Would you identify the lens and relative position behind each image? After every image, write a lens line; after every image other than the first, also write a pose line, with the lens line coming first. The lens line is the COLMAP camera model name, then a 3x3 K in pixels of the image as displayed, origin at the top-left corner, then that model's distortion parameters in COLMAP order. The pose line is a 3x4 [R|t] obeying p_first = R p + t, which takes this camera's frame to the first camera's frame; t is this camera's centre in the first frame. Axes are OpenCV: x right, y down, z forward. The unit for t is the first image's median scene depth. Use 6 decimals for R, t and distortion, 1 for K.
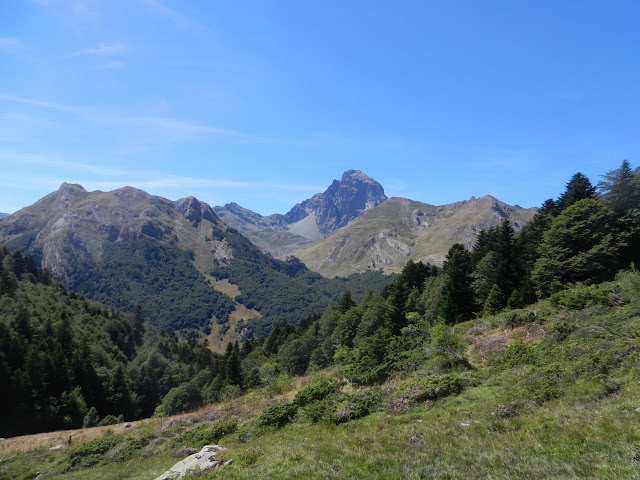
lens RADIAL K [[471.2, 0, 320.6], [0, 471.2, 239.5], [0, 0, 1]] dist [-0.001251, 0.007536]
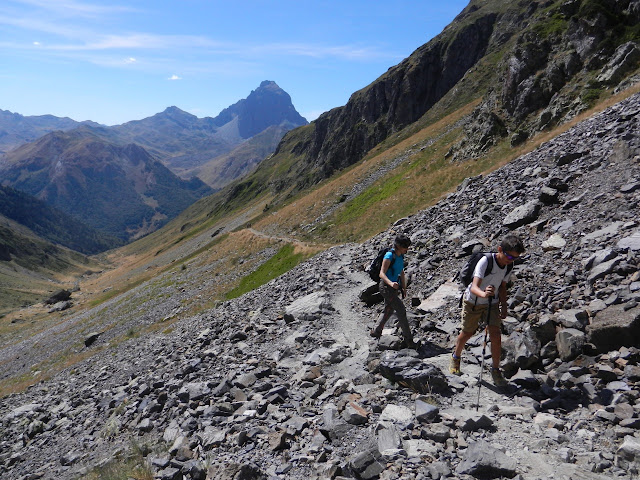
lens RADIAL K [[471.2, 0, 319.6], [0, 471.2, 239.4], [0, 0, 1]] dist [-0.001251, 0.007536]
pose [[0.998074, -0.013030, 0.060643, 0.126836], [-0.004806, 0.958504, 0.285040, -0.104089], [-0.061841, -0.284782, 0.956595, -0.329740]]
